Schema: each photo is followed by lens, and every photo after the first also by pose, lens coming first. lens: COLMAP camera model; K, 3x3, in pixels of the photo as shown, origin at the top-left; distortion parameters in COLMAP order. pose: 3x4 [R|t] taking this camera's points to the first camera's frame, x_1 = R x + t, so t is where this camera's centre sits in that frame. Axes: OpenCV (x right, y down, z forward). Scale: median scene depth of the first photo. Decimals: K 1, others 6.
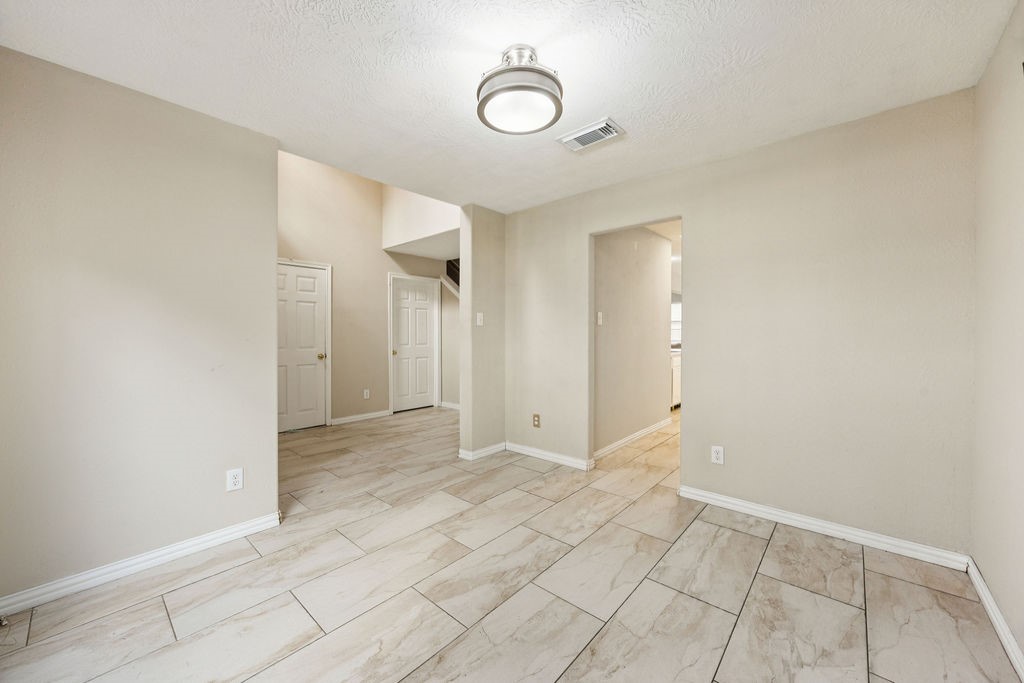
lens RADIAL K [[388.1, 0, 508.7], [0, 388.1, 334.6], [0, 0, 1]] dist [-0.001978, -0.000048]
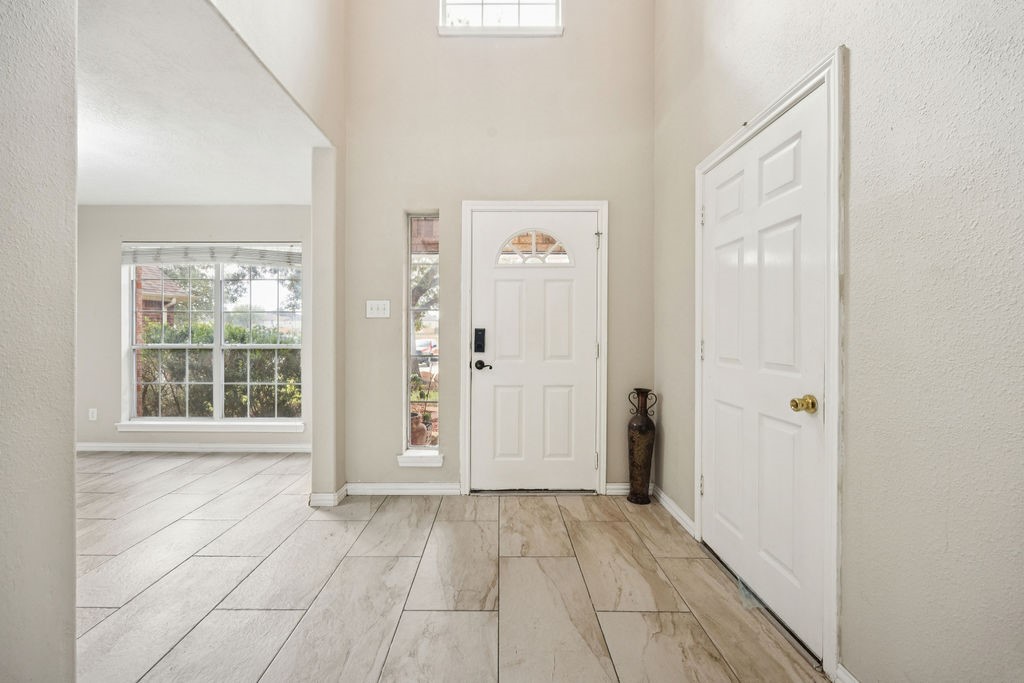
lens RADIAL K [[394.0, 0, 499.0], [0, 394.0, 338.1], [0, 0, 1]] dist [-0.001863, -0.000135]
pose [[-0.747943, 0.004790, -0.663746, -0.215599], [-0.002152, 0.999951, 0.009641, 0.011139], [0.663760, 0.008640, -0.747896, 1.786965]]
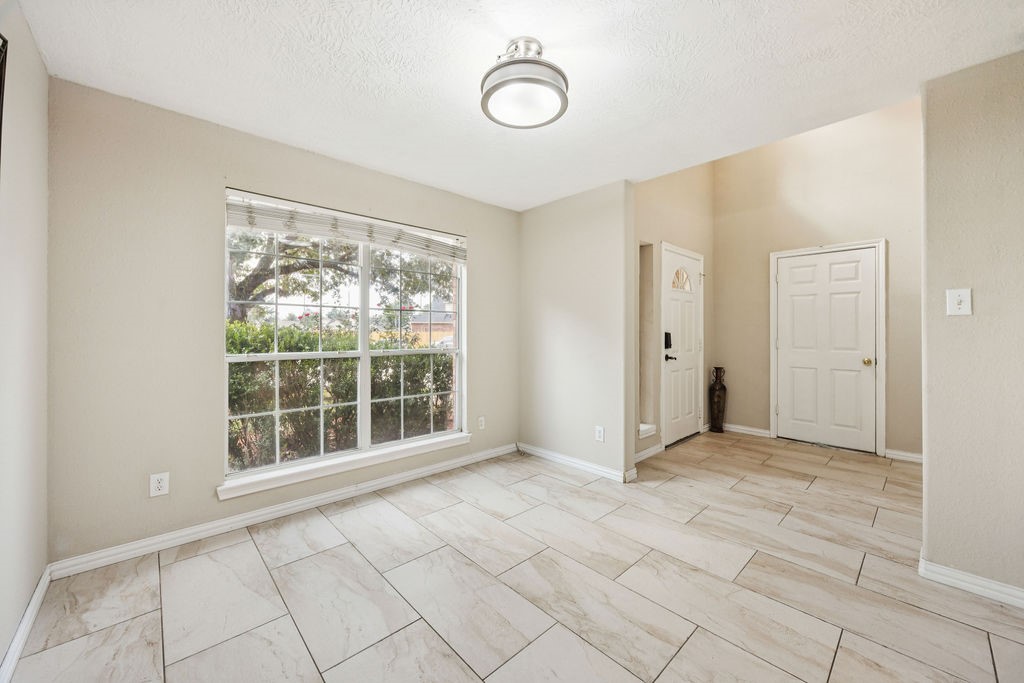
lens RADIAL K [[388.1, 0, 508.7], [0, 388.1, 334.6], [0, 0, 1]] dist [-0.001978, -0.000048]
pose [[-0.095715, 0.004657, -0.995398, 0.580884], [-0.001543, 0.999987, 0.004827, 0.000111], [0.995408, 0.001998, -0.095707, 0.616558]]
